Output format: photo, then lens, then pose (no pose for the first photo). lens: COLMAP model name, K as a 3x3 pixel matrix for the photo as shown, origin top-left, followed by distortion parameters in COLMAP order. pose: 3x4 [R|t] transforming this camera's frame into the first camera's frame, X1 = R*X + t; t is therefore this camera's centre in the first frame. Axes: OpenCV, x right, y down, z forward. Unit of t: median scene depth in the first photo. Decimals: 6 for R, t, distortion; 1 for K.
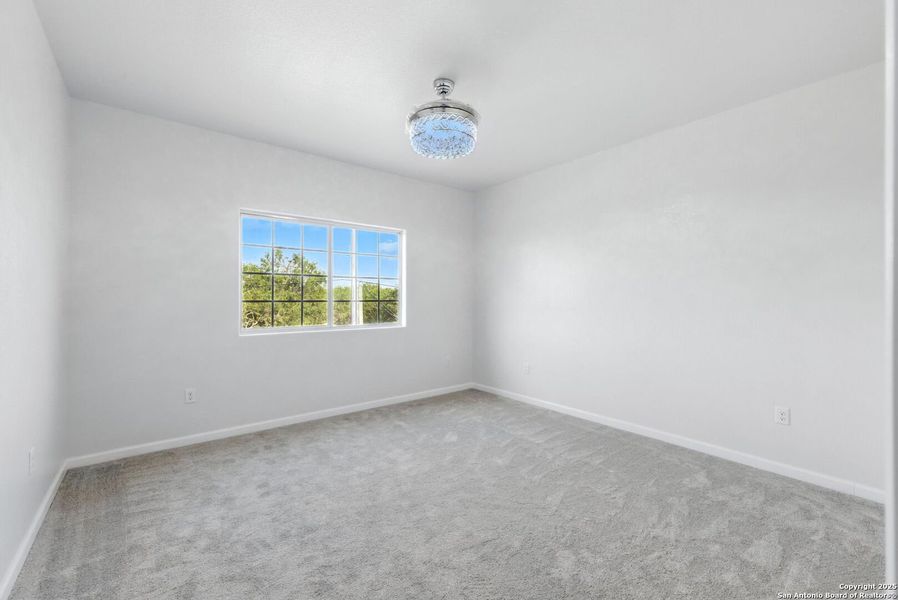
lens RADIAL K [[380.1, 0, 452.3], [0, 380.1, 301.5], [0, 0, 1]] dist [0.009776, -0.000516]
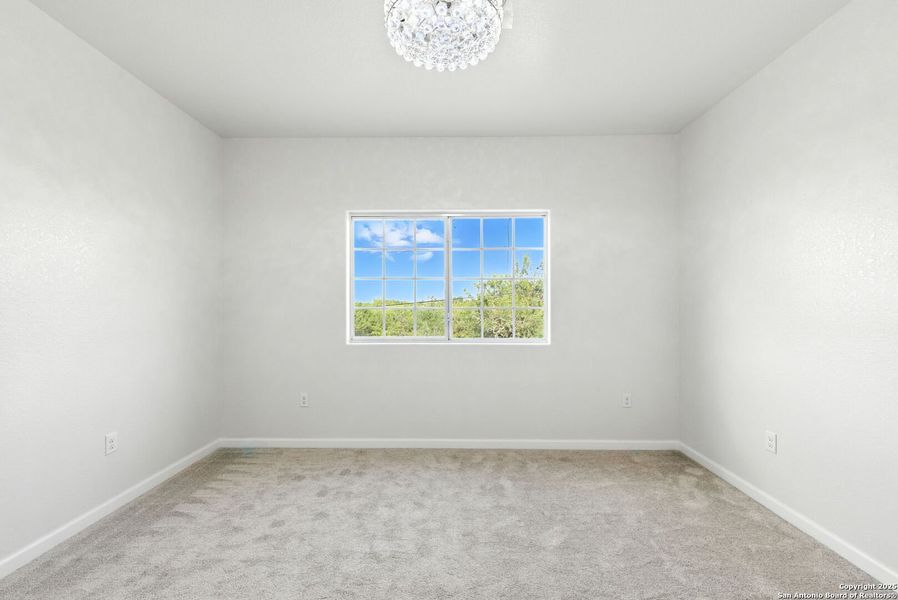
lens RADIAL K [[380.1, 0, 446.9], [0, 380.1, 307.2], [0, 0, 1]] dist [0.009776, -0.000516]
pose [[0.766086, -0.002267, -0.642734, 0.265911], [-0.002887, 0.999972, -0.006968, 0.002943], [0.642731, 0.007194, 0.766058, 0.457839]]
